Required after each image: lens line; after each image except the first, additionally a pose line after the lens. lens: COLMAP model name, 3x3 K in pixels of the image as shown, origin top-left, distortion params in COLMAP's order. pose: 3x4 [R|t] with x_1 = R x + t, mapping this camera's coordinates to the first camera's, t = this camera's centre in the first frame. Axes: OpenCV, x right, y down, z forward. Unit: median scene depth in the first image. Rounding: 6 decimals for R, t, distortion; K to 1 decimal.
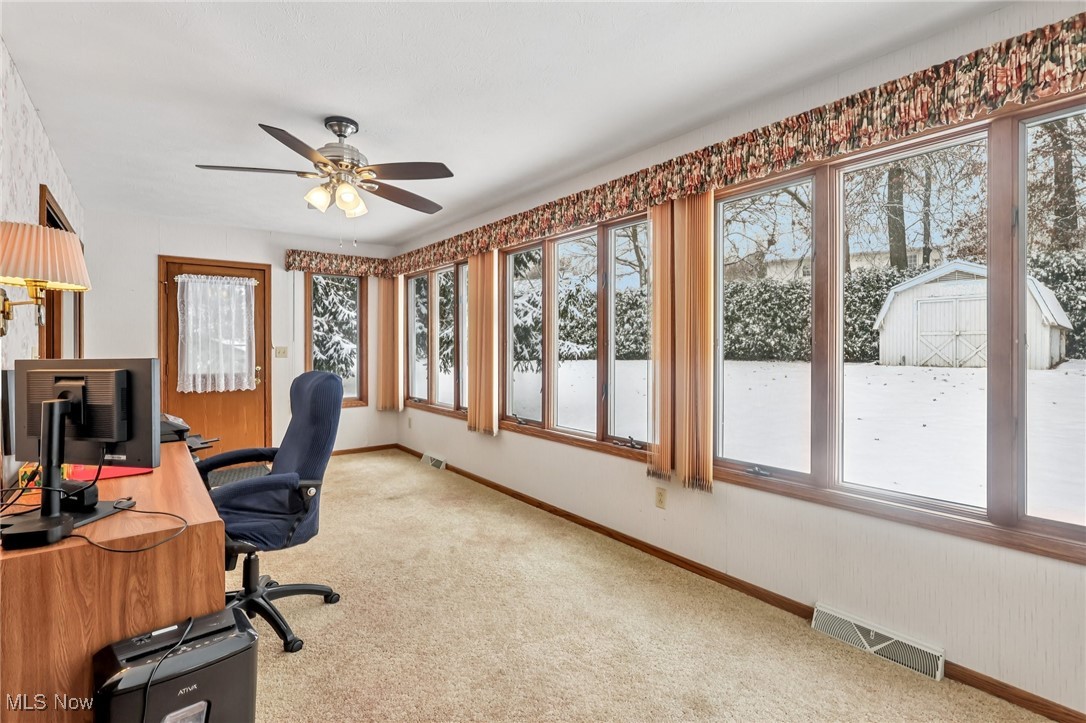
lens RADIAL K [[508.8, 0, 539.1], [0, 508.8, 361.2], [0, 0, 1]] dist [-0.006587, -0.000389]
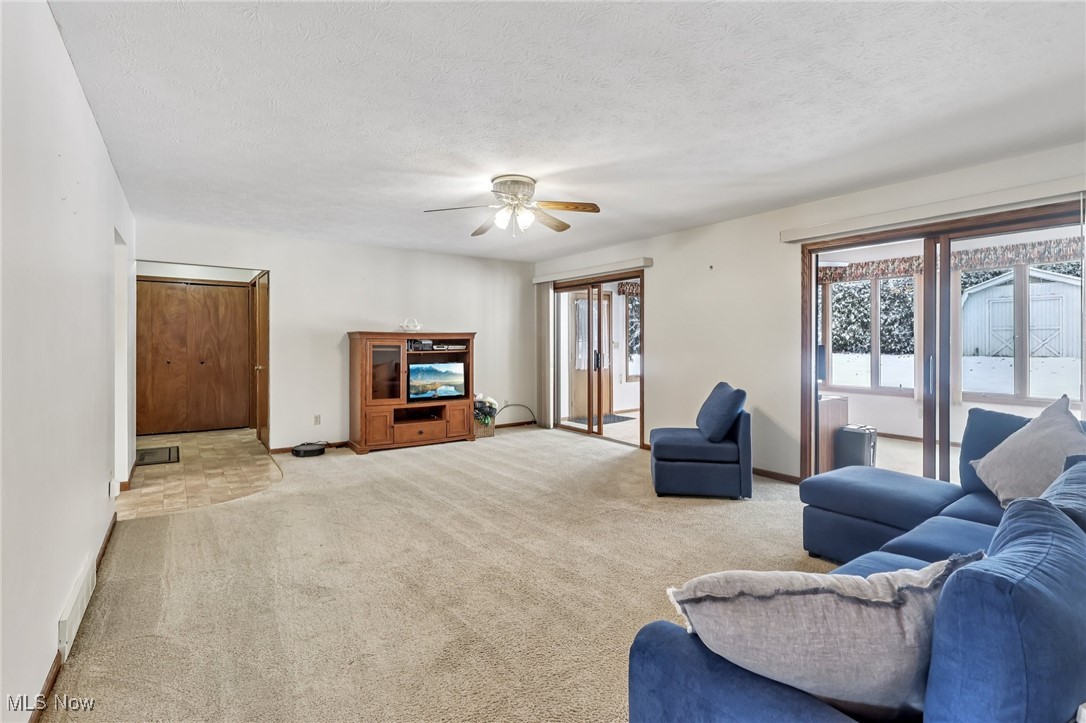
lens RADIAL K [[508.8, 0, 547.0], [0, 508.8, 351.5], [0, 0, 1]] dist [-0.006587, -0.000389]
pose [[0.999190, -0.003806, -0.040065, -0.256435], [0.003452, 0.999954, -0.008909, 0.005996], [0.040097, 0.008763, 0.999157, -0.237394]]
